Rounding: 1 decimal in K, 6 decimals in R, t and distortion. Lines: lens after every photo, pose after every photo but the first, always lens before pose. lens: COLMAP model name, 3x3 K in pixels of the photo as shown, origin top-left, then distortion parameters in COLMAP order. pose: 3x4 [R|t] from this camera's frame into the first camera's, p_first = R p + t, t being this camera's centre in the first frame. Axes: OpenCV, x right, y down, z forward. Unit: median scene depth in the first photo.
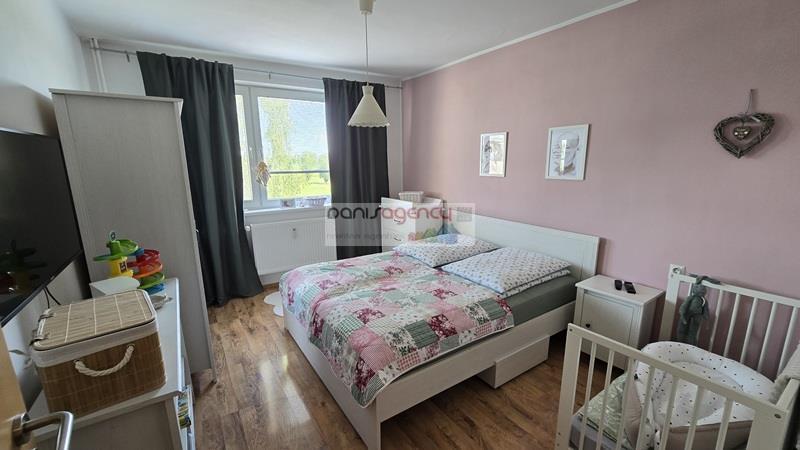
lens RADIAL K [[327.4, 0, 400.7], [0, 327.4, 233.4], [0, 0, 1]] dist [-0.010817, 0.000015]
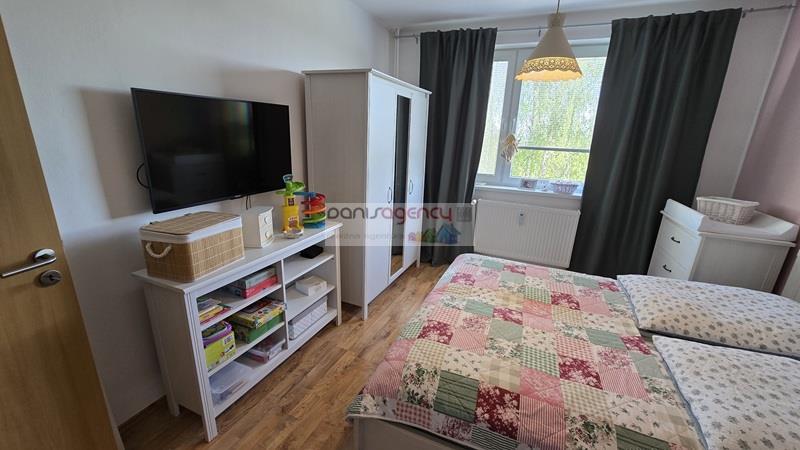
lens RADIAL K [[327.4, 0, 400.7], [0, 327.4, 233.4], [0, 0, 1]] dist [-0.010817, 0.000015]
pose [[0.543761, 0.273754, -0.793336, 0.279108], [-0.224607, 0.958290, 0.176727, -0.062177], [0.808626, 0.082091, 0.582568, 0.321168]]
